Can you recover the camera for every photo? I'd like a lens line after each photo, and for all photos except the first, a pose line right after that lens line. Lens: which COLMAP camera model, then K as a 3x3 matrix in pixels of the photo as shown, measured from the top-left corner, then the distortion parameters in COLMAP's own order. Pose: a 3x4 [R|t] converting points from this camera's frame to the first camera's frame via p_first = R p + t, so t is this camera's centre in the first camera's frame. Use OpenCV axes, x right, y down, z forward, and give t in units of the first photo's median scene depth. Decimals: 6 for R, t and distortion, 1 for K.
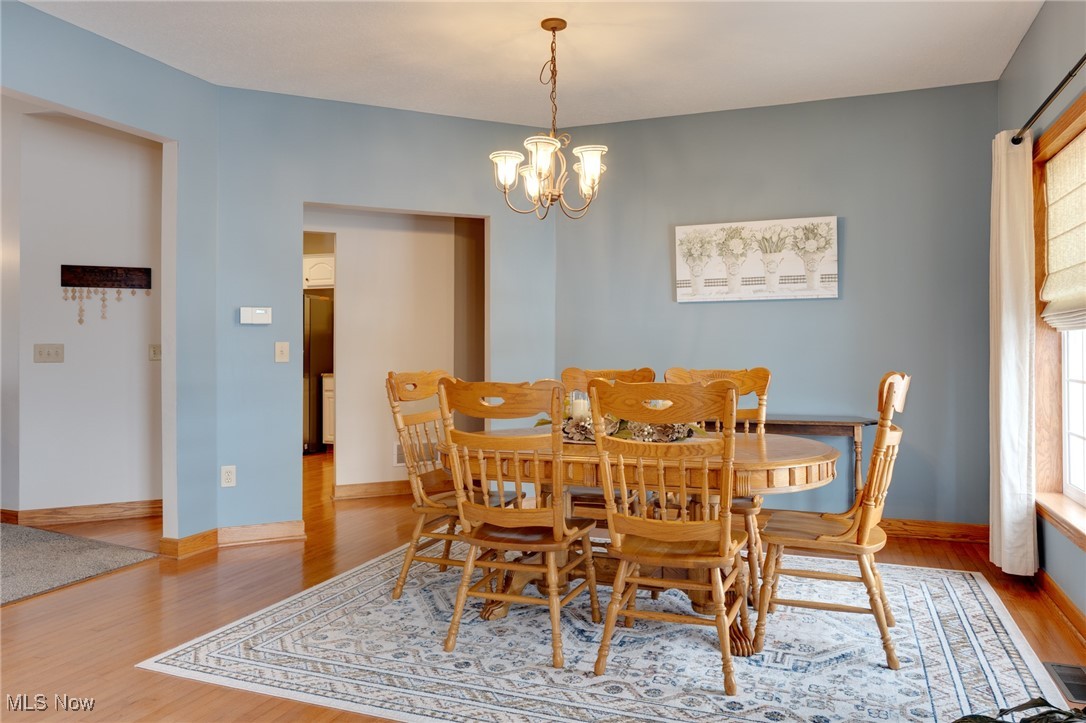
lens RADIAL K [[756.7, 0, 545.5], [0, 756.7, 356.3], [0, 0, 1]] dist [0.006810, 0.001605]
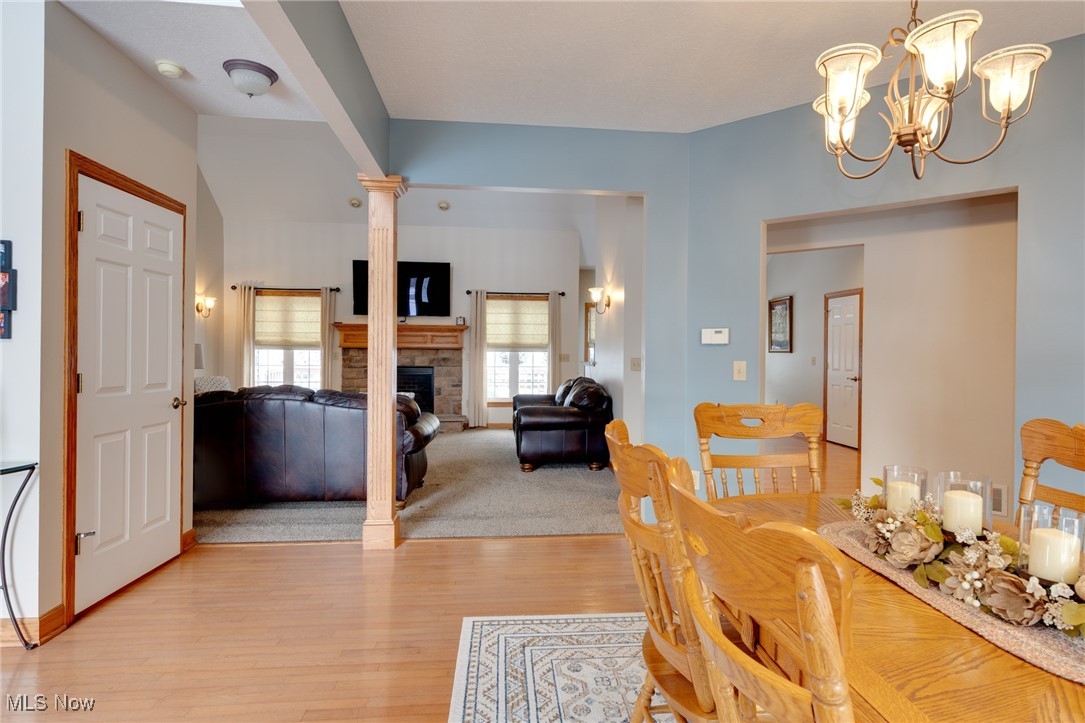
lens RADIAL K [[565.4, 0, 551.4], [0, 565.4, 359.4], [0, 0, 1]] dist [0.000097, 0.000038]
pose [[0.452481, 0.018366, -0.891585, 0.332238], [-0.018856, 0.999761, 0.011025, -0.037181], [0.891575, 0.011823, 0.452719, 0.625730]]
